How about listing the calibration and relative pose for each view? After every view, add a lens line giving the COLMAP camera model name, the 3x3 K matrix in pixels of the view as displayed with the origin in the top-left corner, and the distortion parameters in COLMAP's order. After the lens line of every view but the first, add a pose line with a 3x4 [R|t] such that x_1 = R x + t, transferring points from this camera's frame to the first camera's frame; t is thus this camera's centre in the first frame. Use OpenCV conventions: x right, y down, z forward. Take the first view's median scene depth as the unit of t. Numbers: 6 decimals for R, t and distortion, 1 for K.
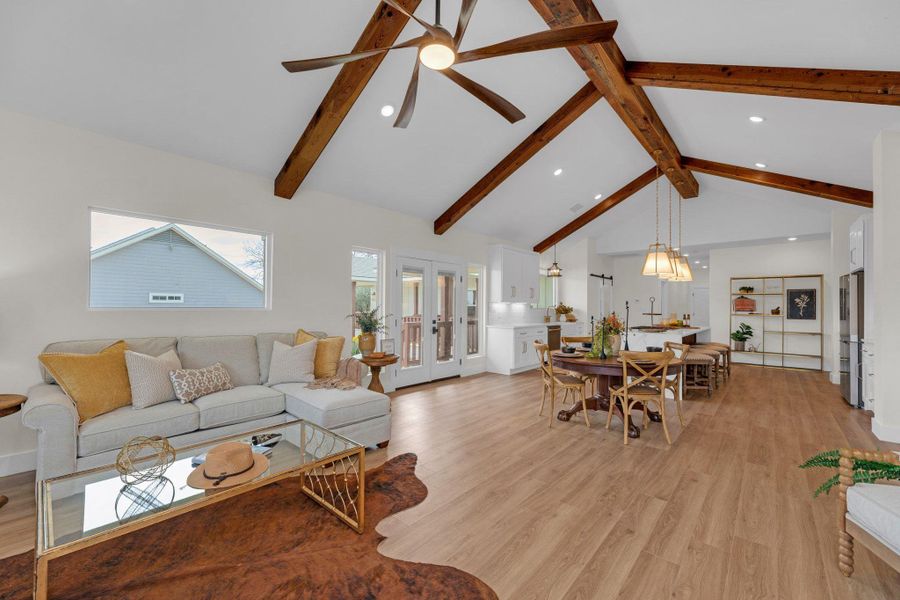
lens RADIAL K [[359.8, 0, 448.4], [0, 359.8, 302.1], [0, 0, 1]] dist [-0.002510, 0.000485]
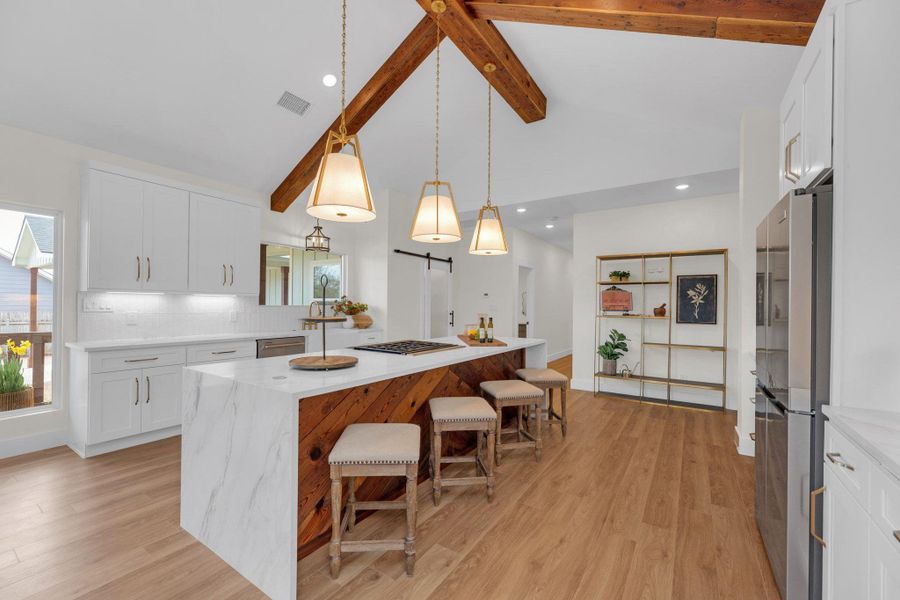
lens RADIAL K [[359.8, 0, 452.2], [0, 359.8, 303.5], [0, 0, 1]] dist [-0.002510, 0.000485]
pose [[0.990110, 0.002662, 0.140271, 0.470575], [-0.003882, 0.999957, 0.008421, 0.009262], [-0.140243, -0.008883, 0.990077, 0.438347]]
